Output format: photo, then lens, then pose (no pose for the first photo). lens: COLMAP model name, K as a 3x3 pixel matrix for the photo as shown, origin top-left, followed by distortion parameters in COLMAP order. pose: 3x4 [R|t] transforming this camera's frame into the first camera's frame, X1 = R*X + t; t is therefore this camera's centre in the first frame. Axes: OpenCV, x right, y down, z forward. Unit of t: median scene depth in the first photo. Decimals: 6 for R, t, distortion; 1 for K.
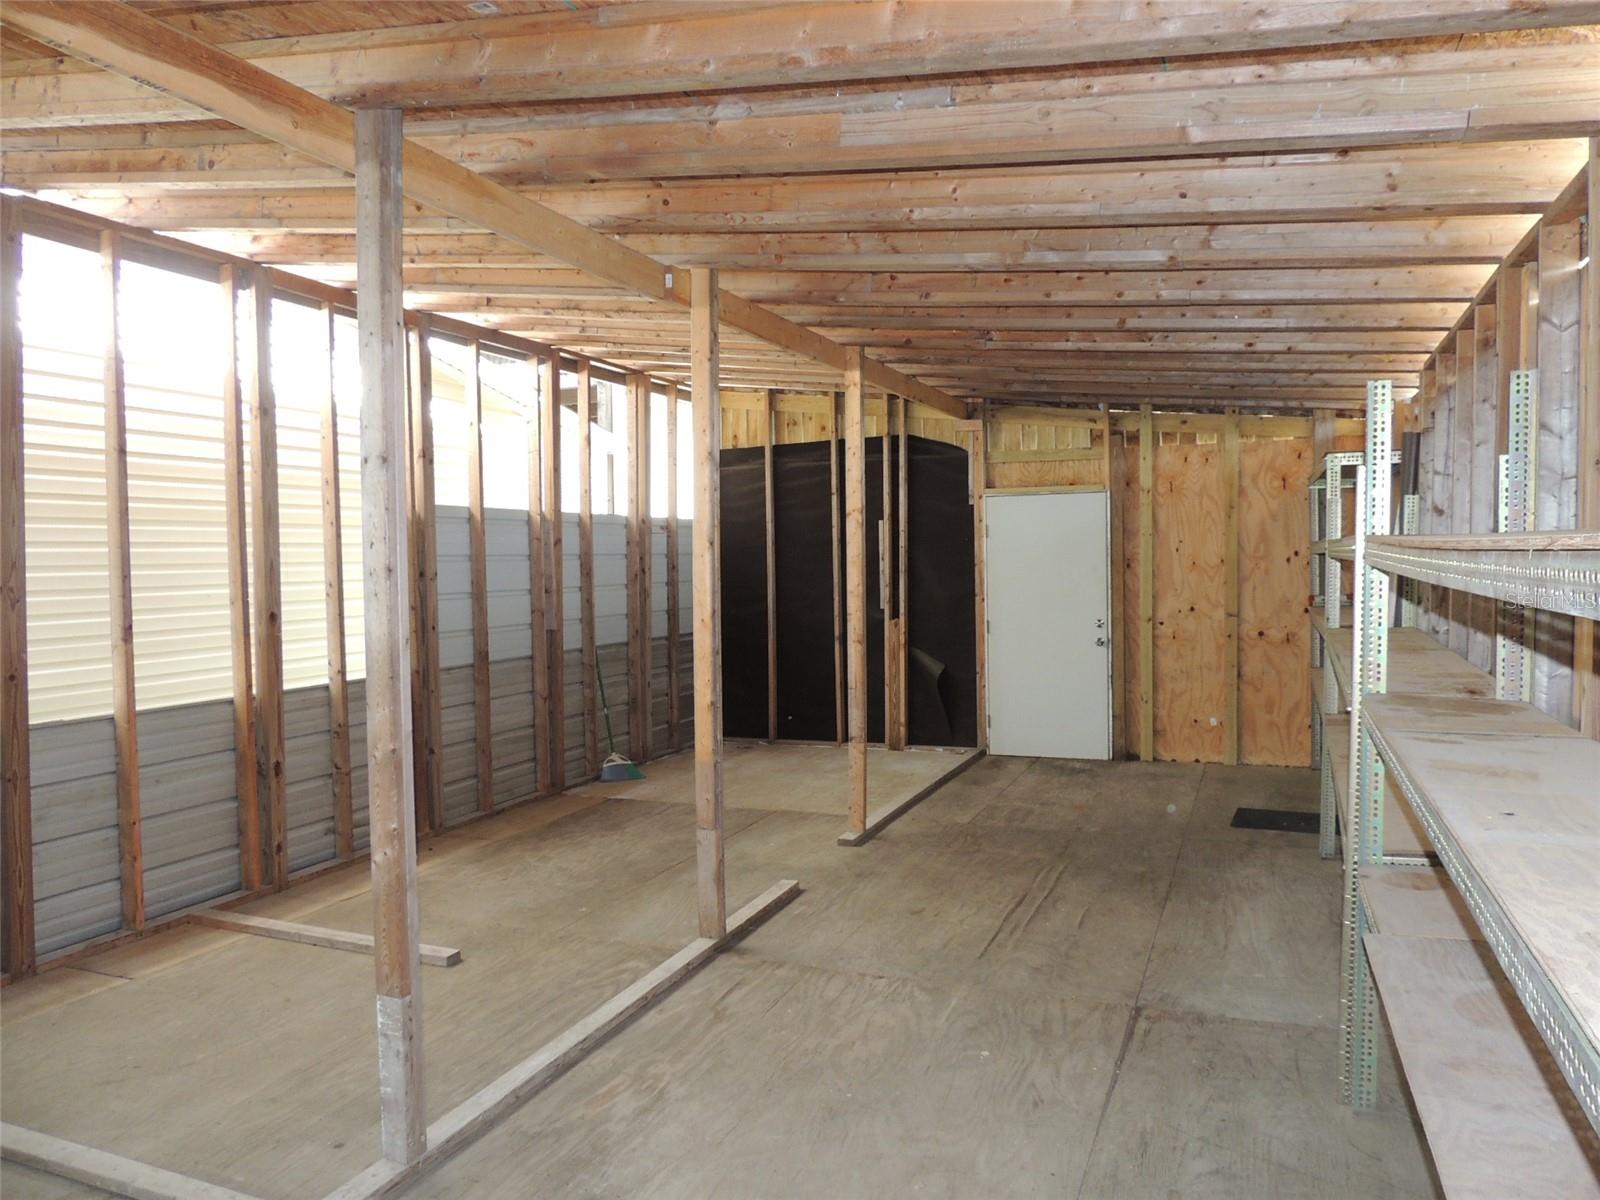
lens RADIAL K [[1138.7, 0, 810.7], [0, 1138.7, 602.1], [0, 0, 1]] dist [-0.019952, 0.003578]
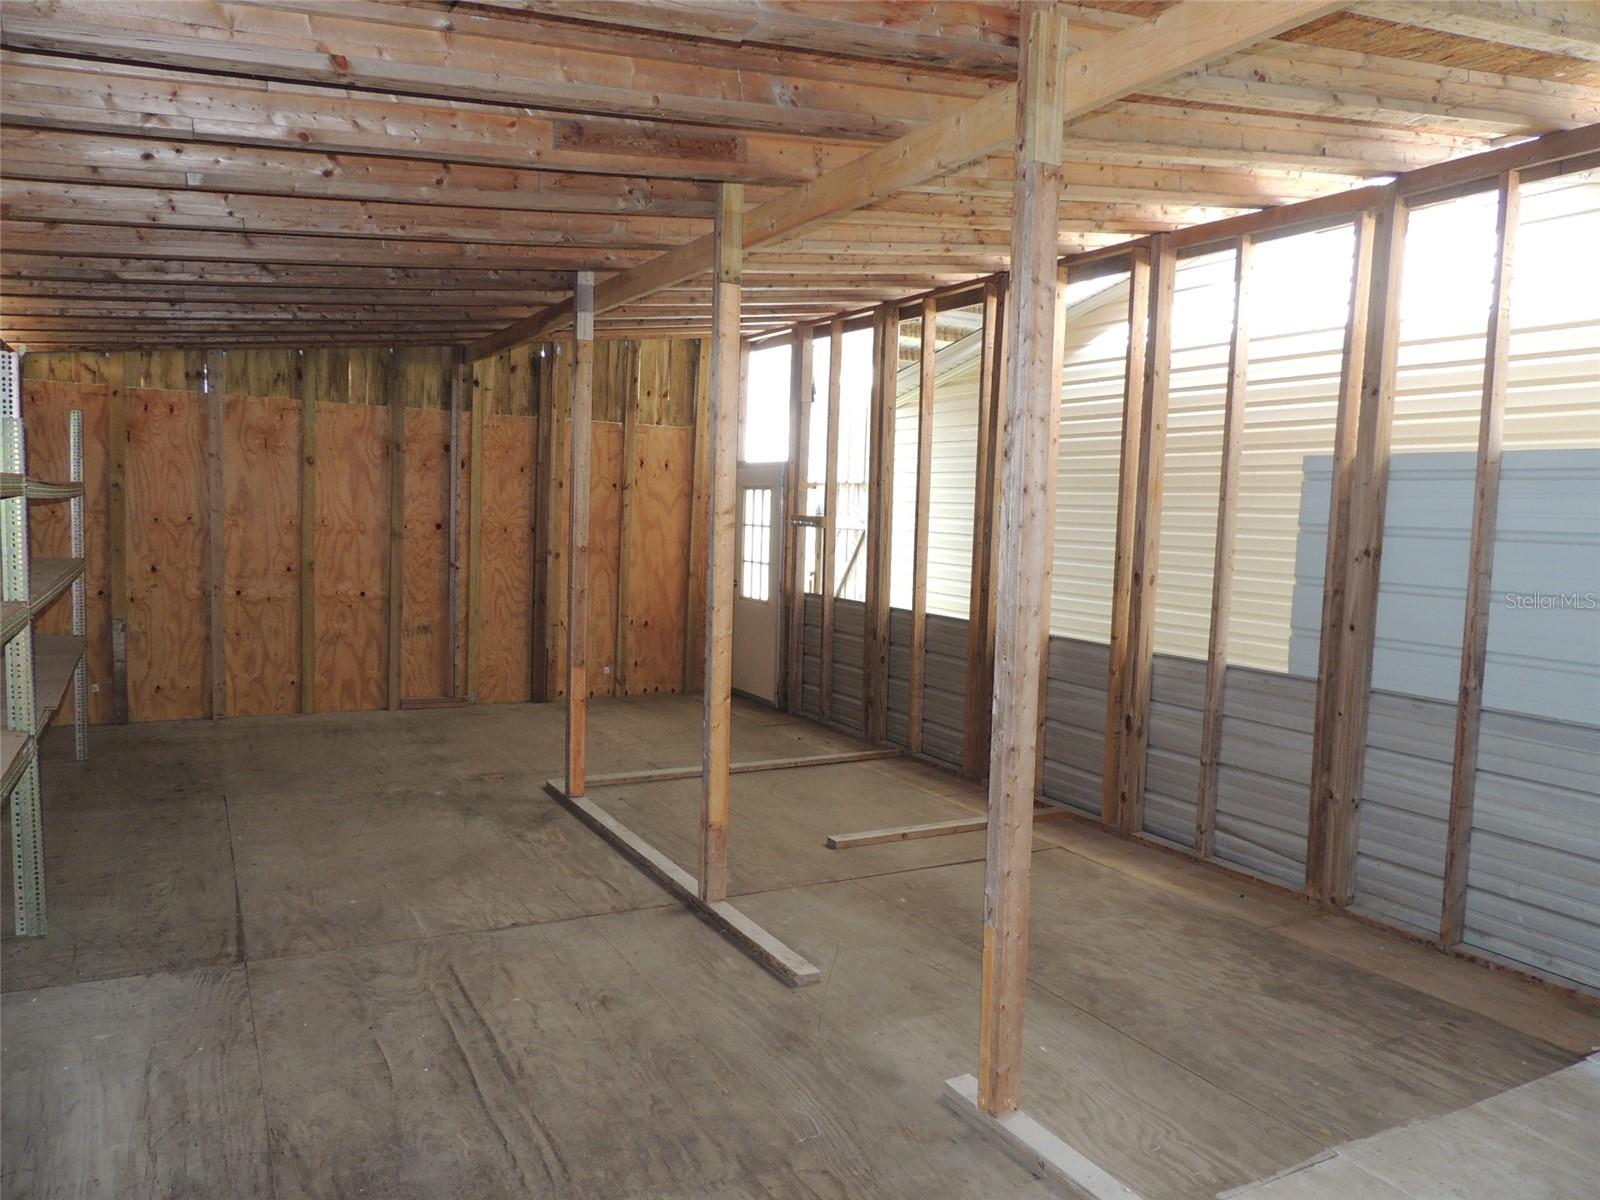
lens RADIAL K [[1138.7, 0, 810.7], [0, 1138.7, 602.1], [0, 0, 1]] dist [-0.019952, 0.003578]
pose [[-0.633812, 0.053173, -0.771657, 0.585251], [-0.056899, 0.991726, 0.115072, -0.076111], [0.771391, 0.116840, -0.625543, 1.598904]]
